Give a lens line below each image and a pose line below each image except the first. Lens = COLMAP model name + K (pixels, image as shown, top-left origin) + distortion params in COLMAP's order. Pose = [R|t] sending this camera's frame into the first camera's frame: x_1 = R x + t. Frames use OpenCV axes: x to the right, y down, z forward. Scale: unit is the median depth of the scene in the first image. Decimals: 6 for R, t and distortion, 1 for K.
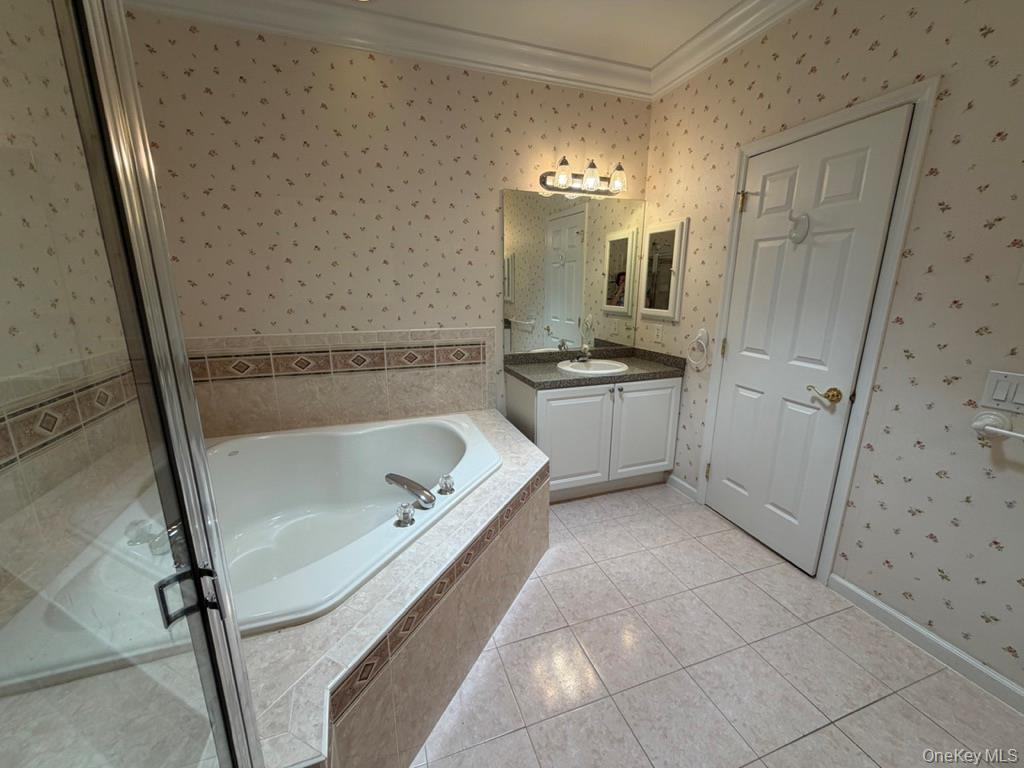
lens RADIAL K [[412.4, 0, 509.3], [0, 412.4, 386.5], [0, 0, 1]] dist [-0.000492, -0.000185]
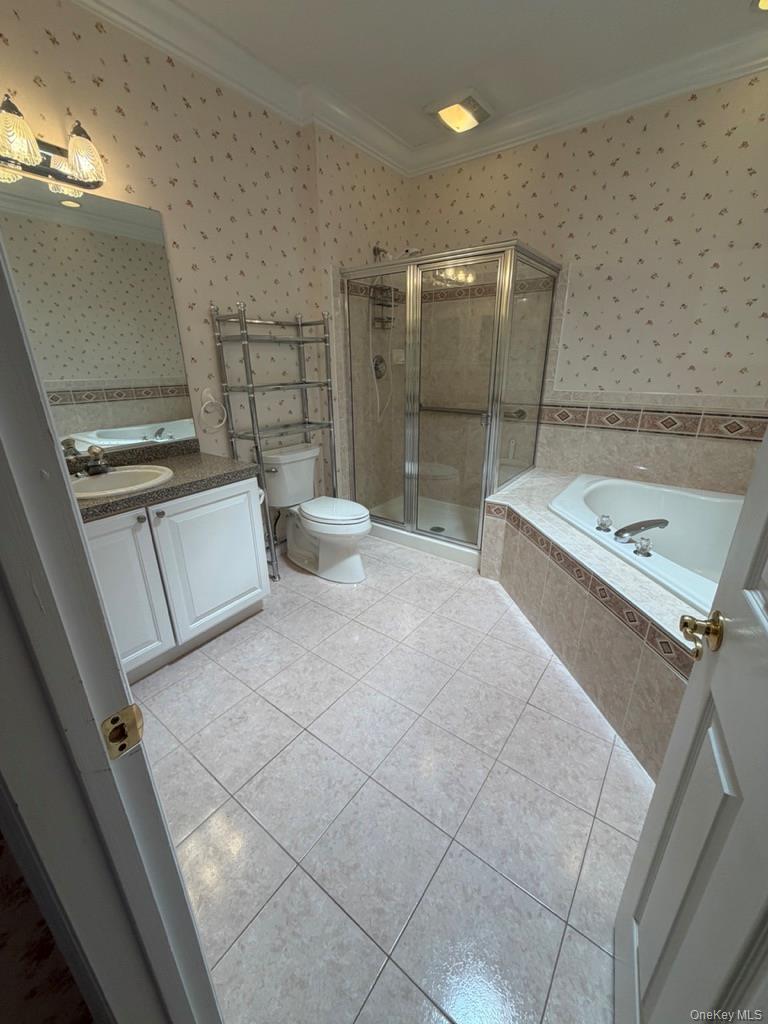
lens RADIAL K [[412.4, 0, 384.0], [0, 412.4, 512.0], [0, 0, 1]] dist [-0.000492, -0.000185]
pose [[-0.833001, 0.199980, -0.515865, 0.948518], [-0.125956, 0.839363, 0.528777, -0.309079], [0.538743, 0.505449, -0.674001, 1.406654]]
